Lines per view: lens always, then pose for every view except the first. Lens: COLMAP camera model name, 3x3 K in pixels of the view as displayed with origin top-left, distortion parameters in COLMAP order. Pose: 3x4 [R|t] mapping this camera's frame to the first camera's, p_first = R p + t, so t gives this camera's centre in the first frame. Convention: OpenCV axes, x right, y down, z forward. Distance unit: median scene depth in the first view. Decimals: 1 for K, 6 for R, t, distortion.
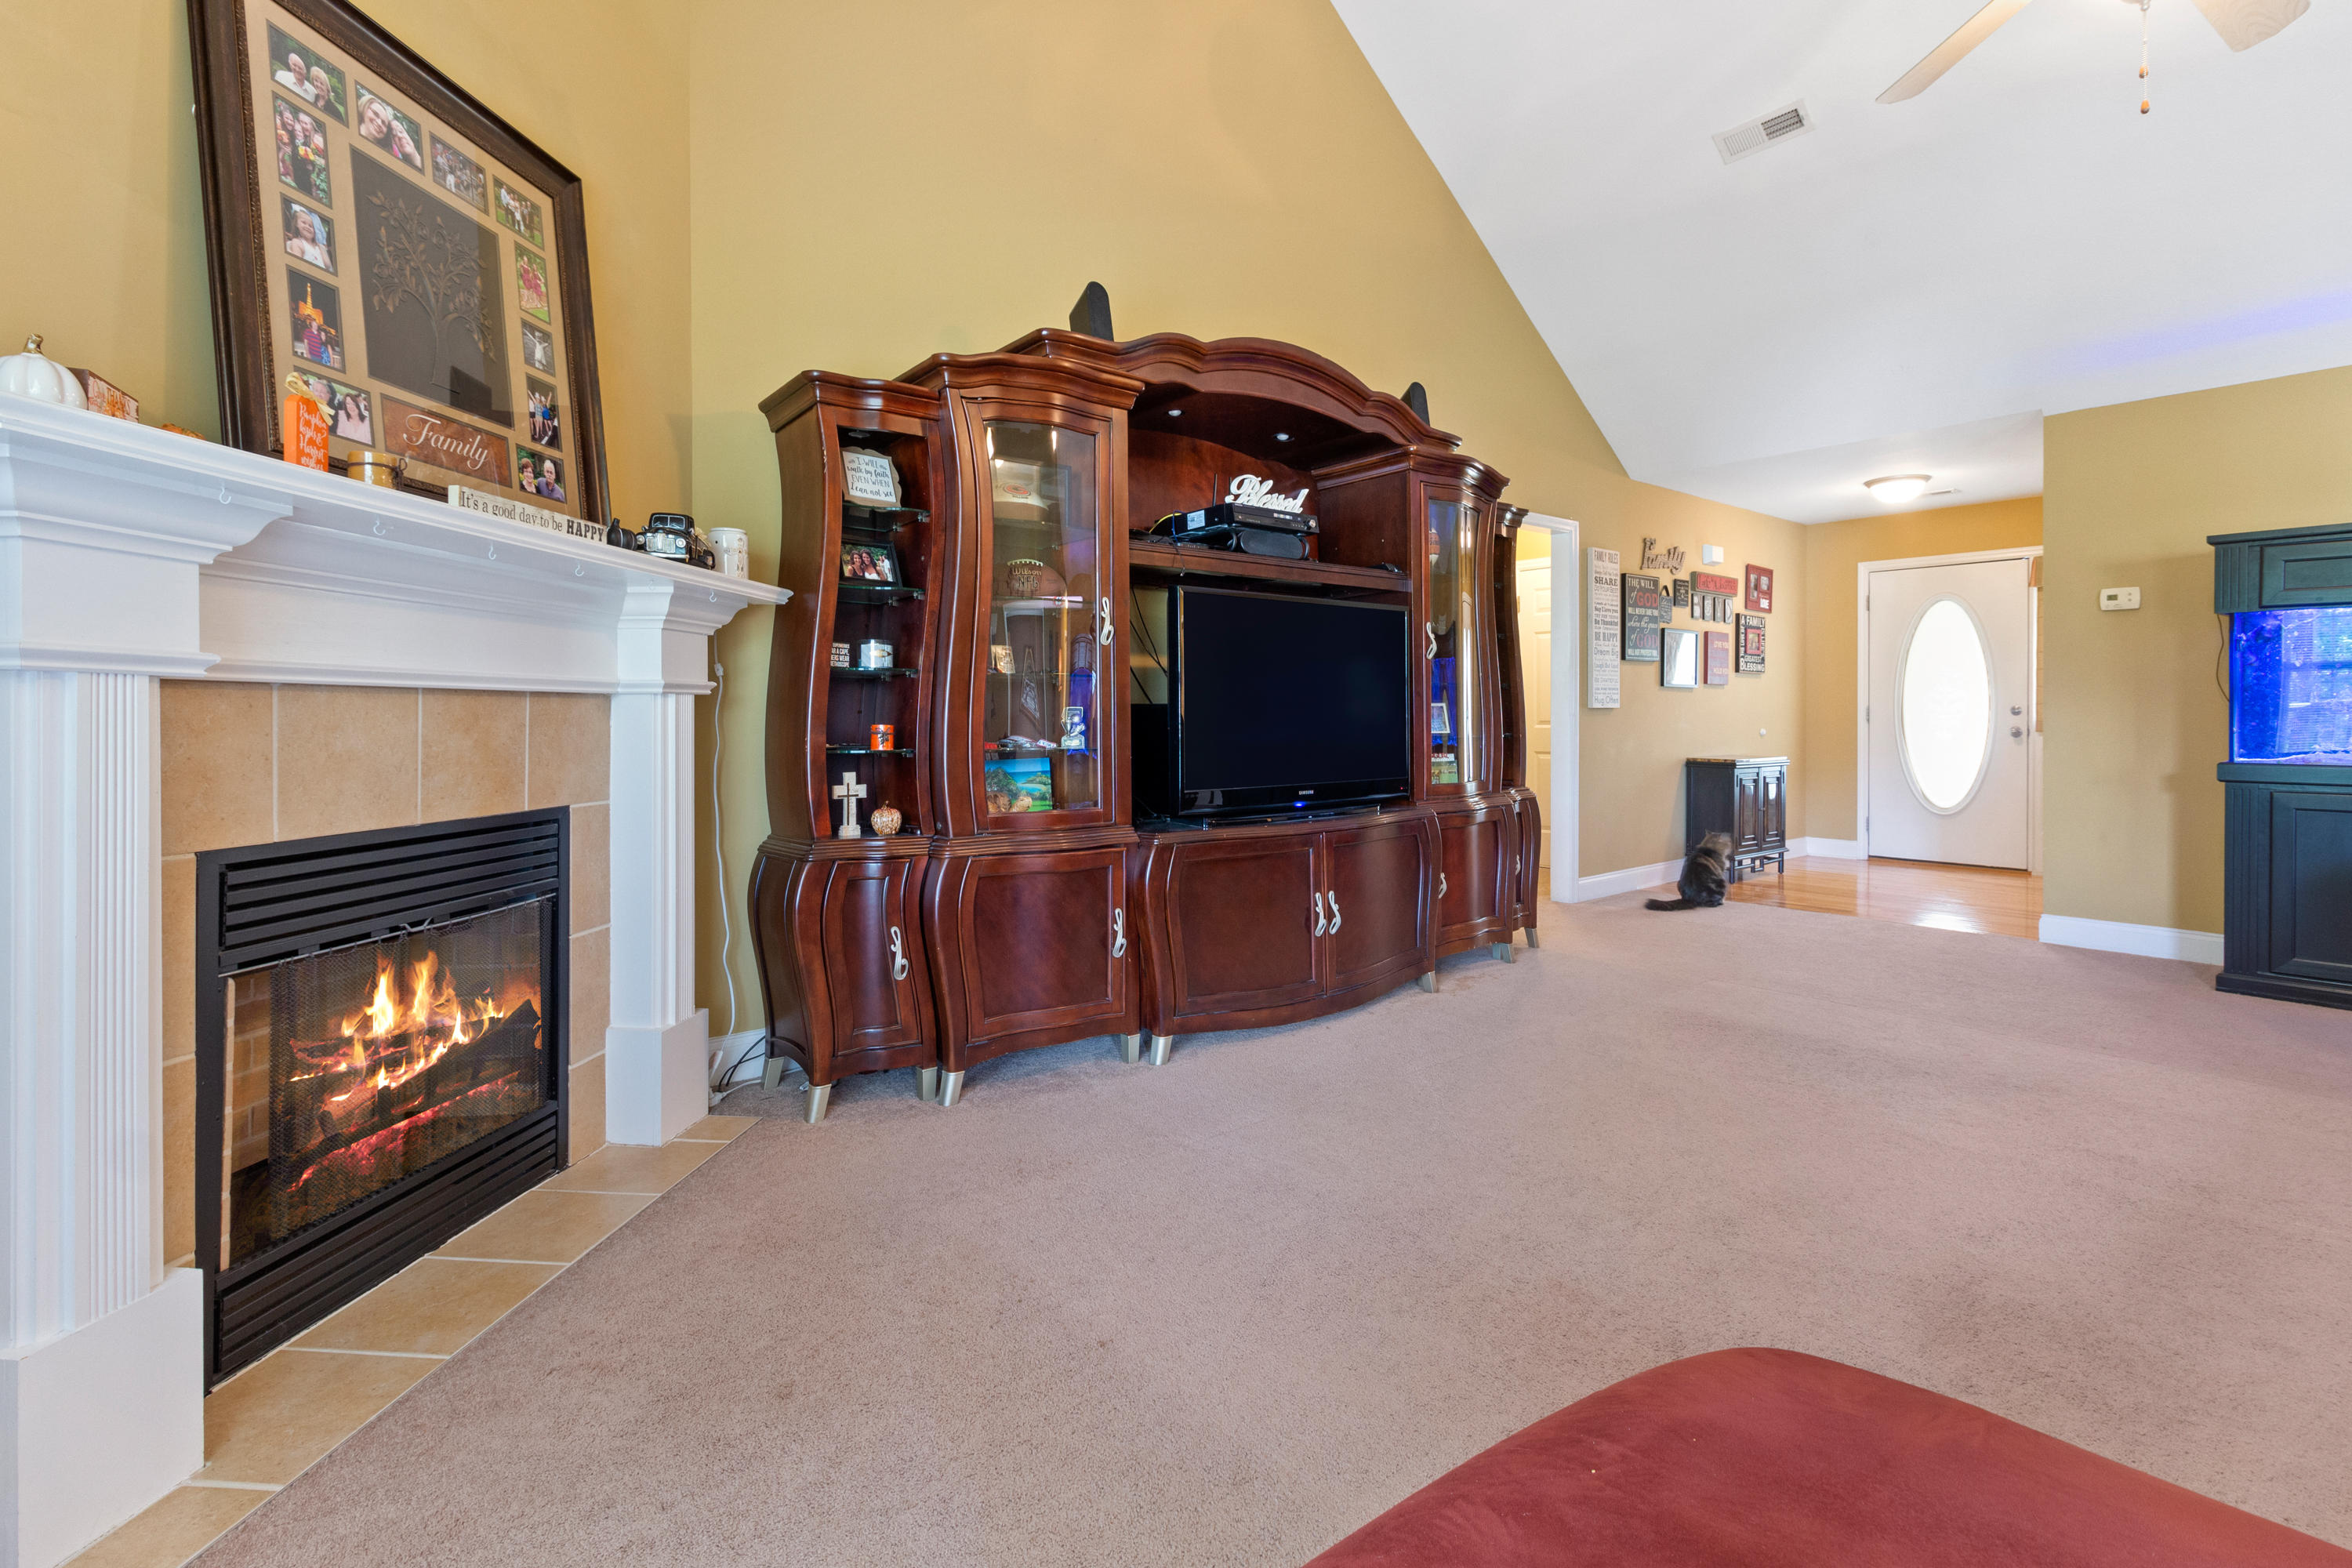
lens RADIAL K [[1102.7, 0, 1104.4], [0, 1102.7, 719.3], [0, 0, 1]] dist [0.004330, 0.000015]
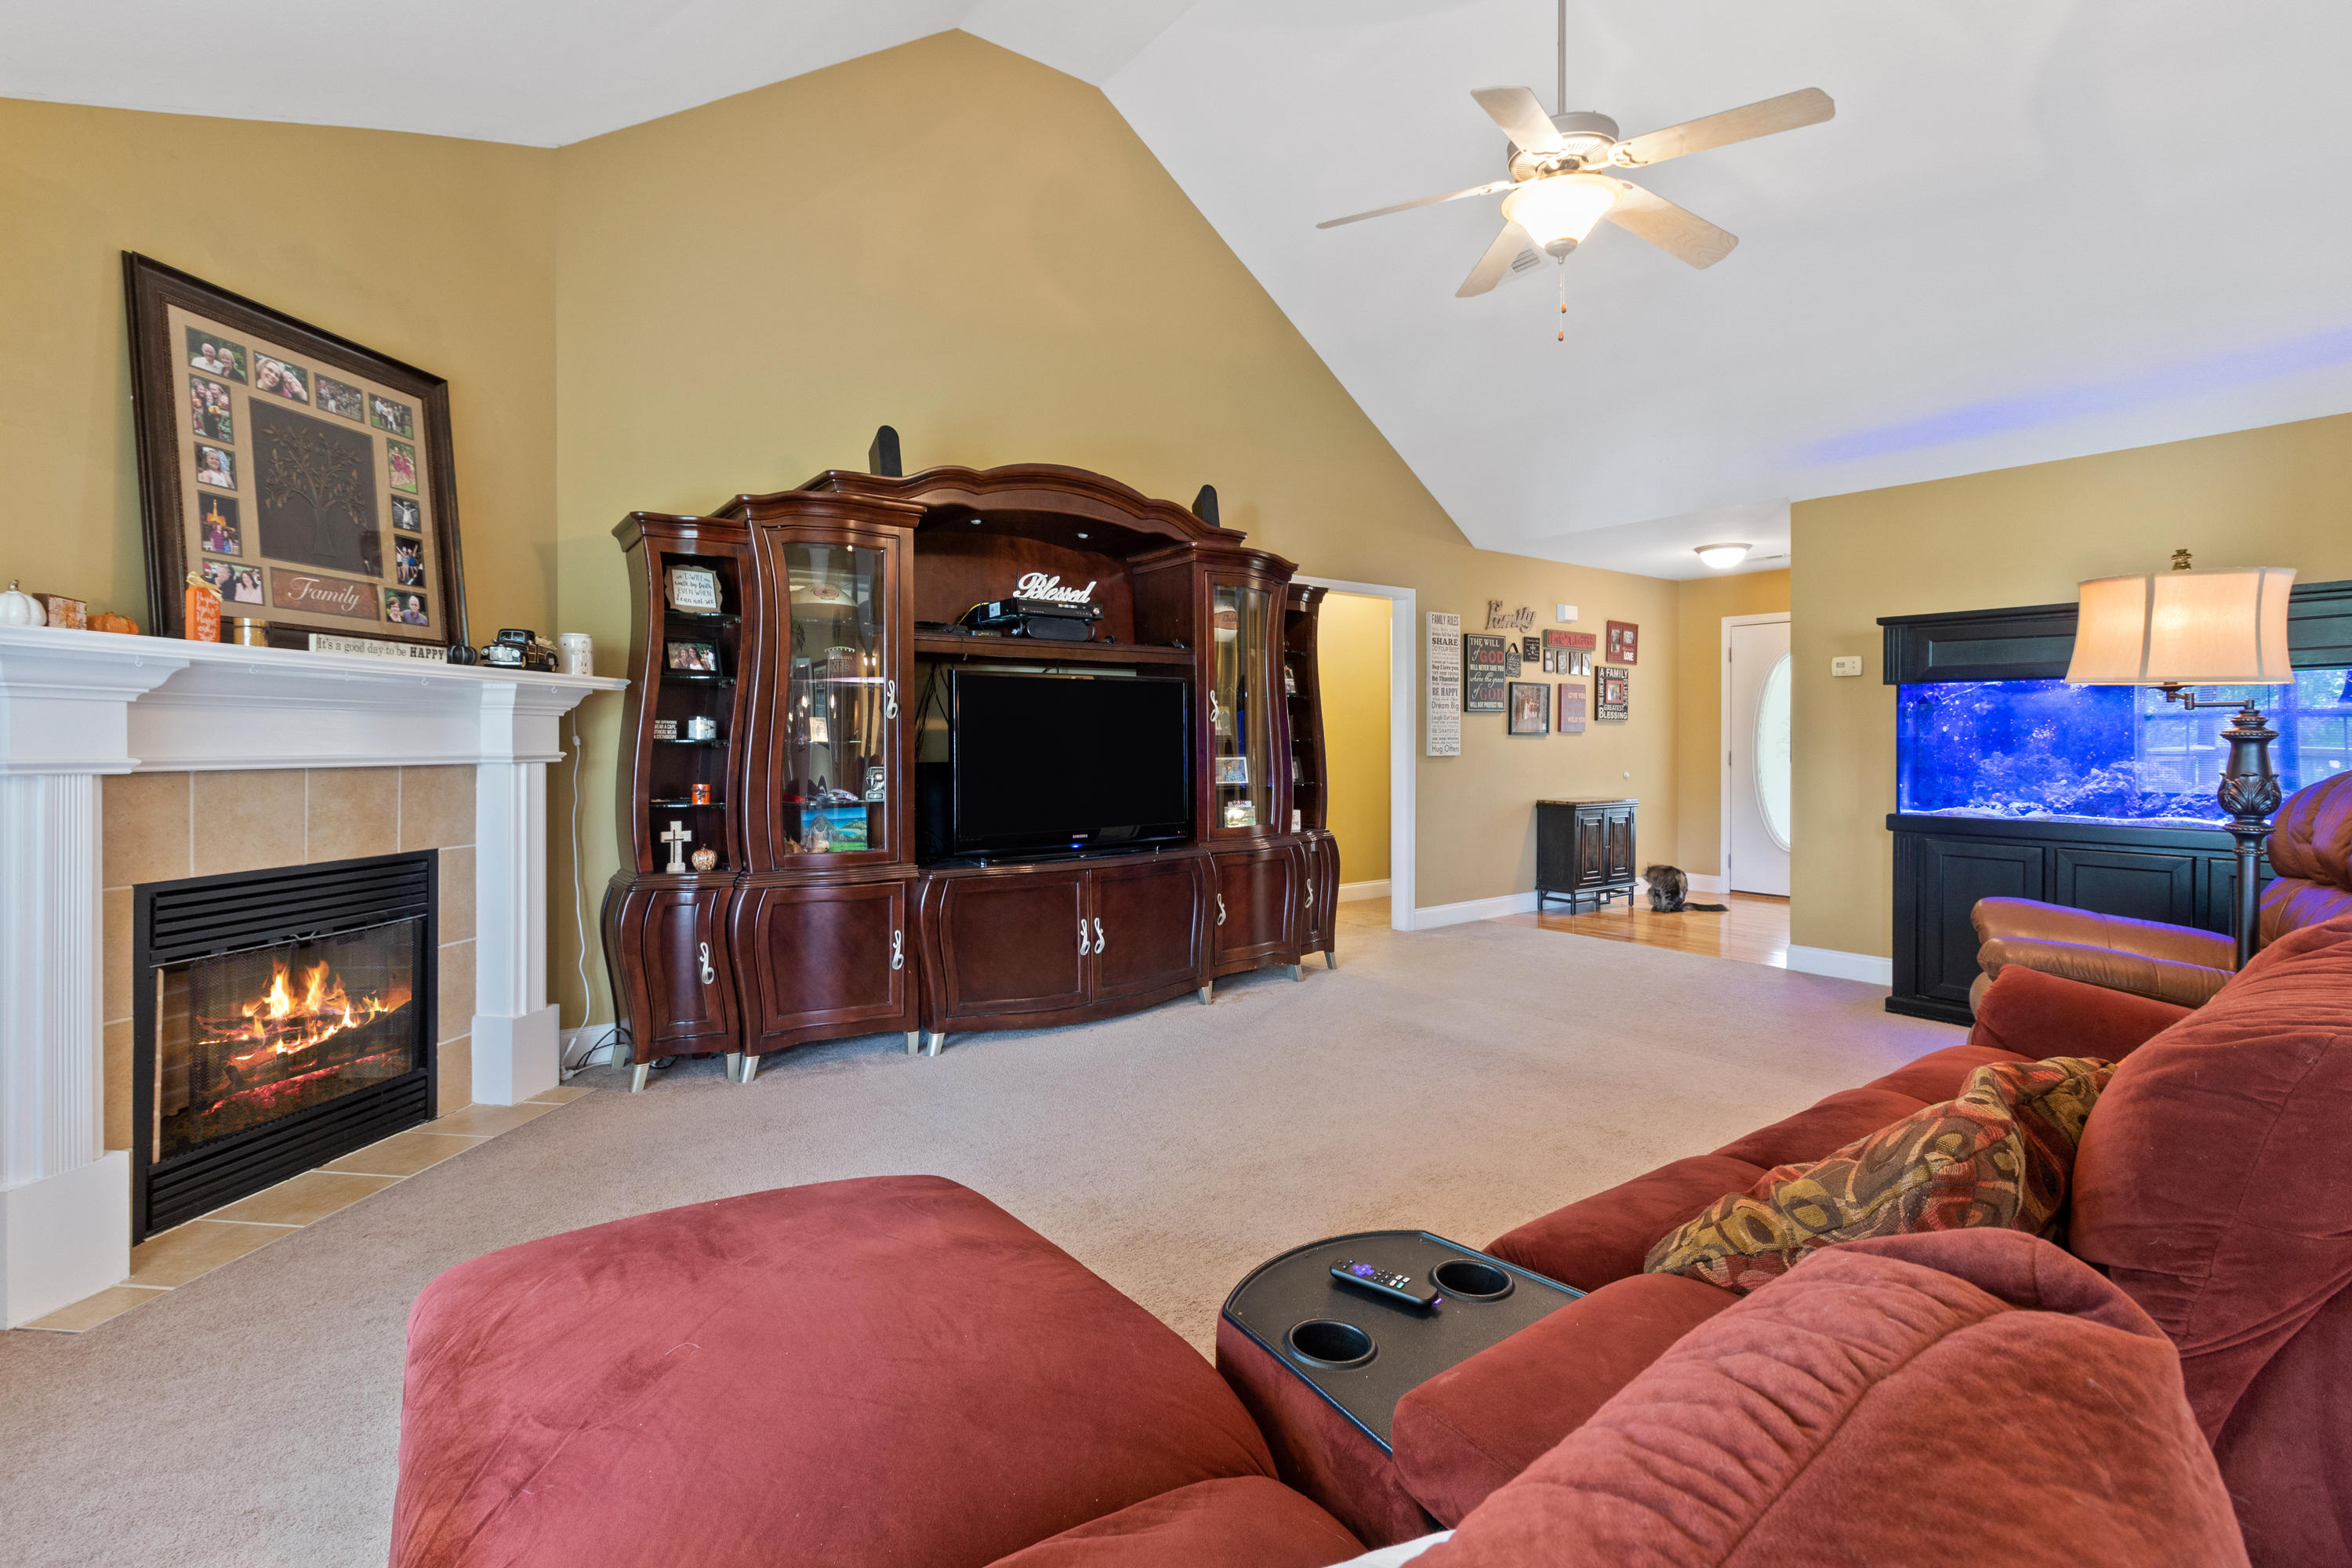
lens RADIAL K [[1102.7, 0, 1100.3], [0, 1102.7, 742.9], [0, 0, 1]] dist [0.004330, 0.000015]
pose [[0.998999, 0.001957, -0.044699, 0.323760], [-0.002010, 0.999997, -0.001139, -0.043396], [0.044697, 0.001227, 0.999000, -0.258191]]
